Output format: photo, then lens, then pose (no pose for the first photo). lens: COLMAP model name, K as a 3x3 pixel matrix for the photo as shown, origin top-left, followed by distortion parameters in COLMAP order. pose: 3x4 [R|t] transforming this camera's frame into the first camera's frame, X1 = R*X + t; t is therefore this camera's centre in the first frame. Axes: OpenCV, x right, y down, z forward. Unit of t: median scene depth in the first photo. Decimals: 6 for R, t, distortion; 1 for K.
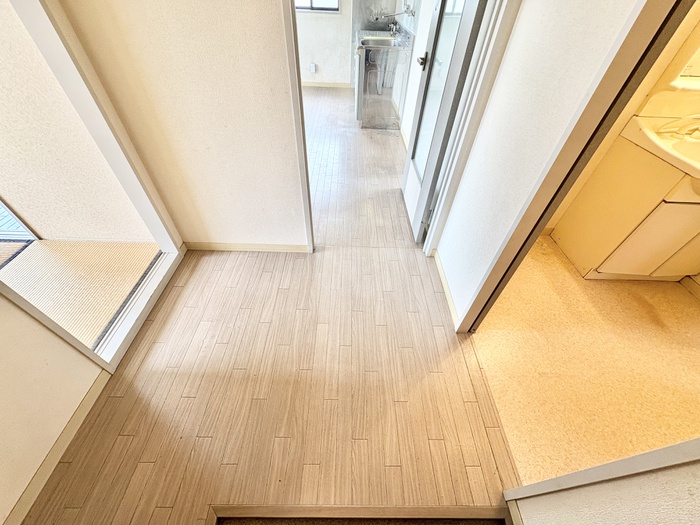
lens RADIAL K [[281.5, 0, 349.1], [0, 281.5, 261.6], [0, 0, 1]] dist [-0.002553, 0.000376]
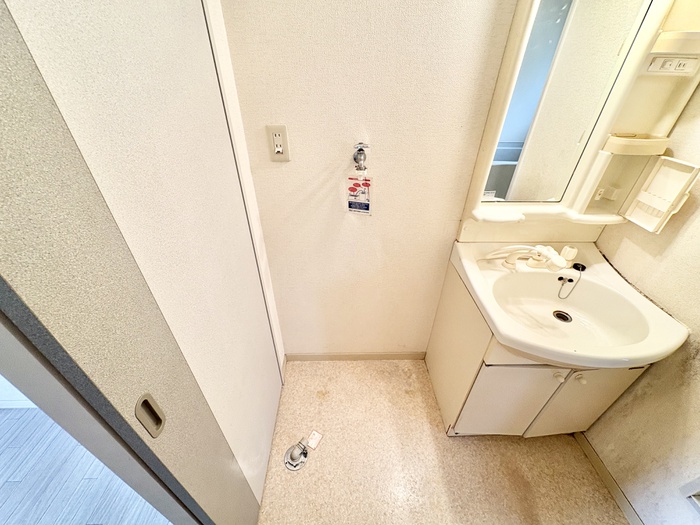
lens RADIAL K [[281.5, 0, 346.9], [0, 281.5, 262.1], [0, 0, 1]] dist [-0.002553, 0.000376]
pose [[0.999146, -0.040434, 0.008465, 0.639009], [0.041303, 0.981596, -0.186452, -0.295147], [-0.000770, 0.186642, 0.982428, 0.187217]]
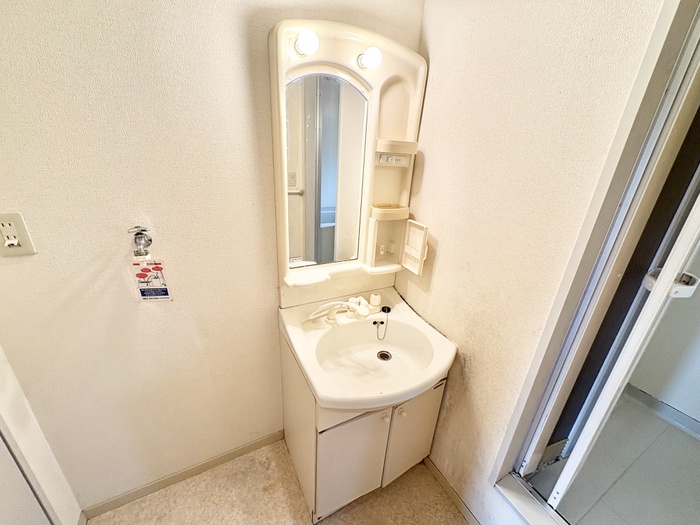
lens RADIAL K [[281.5, 0, 346.3], [0, 281.5, 262.5], [0, 0, 1]] dist [-0.002553, 0.000376]
pose [[0.879508, -0.164178, 0.446667, 0.781602], [0.321138, 0.897429, -0.302475, -0.301377], [-0.351192, 0.409471, 0.842020, 0.163411]]
